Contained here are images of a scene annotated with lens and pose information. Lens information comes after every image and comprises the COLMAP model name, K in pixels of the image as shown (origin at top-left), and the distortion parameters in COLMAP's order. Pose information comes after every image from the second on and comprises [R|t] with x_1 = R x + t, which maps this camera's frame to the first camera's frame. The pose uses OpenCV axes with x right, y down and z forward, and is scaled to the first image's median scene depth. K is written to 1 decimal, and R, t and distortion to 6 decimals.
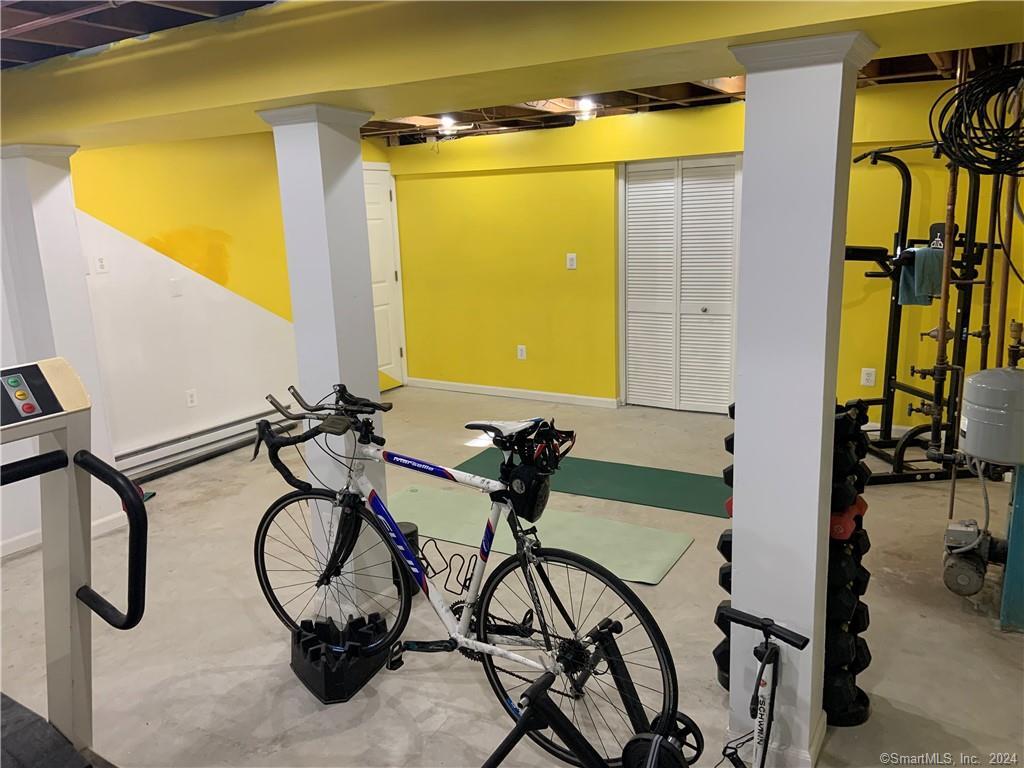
lens RADIAL K [[770.3, 0, 512.0], [0, 770.3, 384.0], [0, 0, 1]] dist [0.102311, -0.132326]
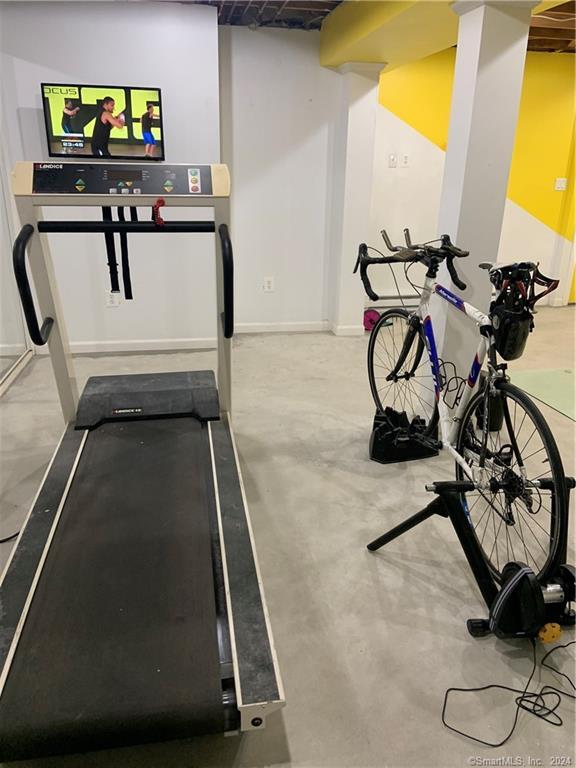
lens RADIAL K [[577.7, 0, 288.0], [0, 577.7, 384.0], [0, 0, 1]] dist [0.102311, -0.132326]
pose [[0.666361, 0.298128, -0.683434, 0.352038], [-0.197484, 0.954421, 0.223787, 0.075208], [0.719001, -0.014156, 0.694865, 0.167844]]
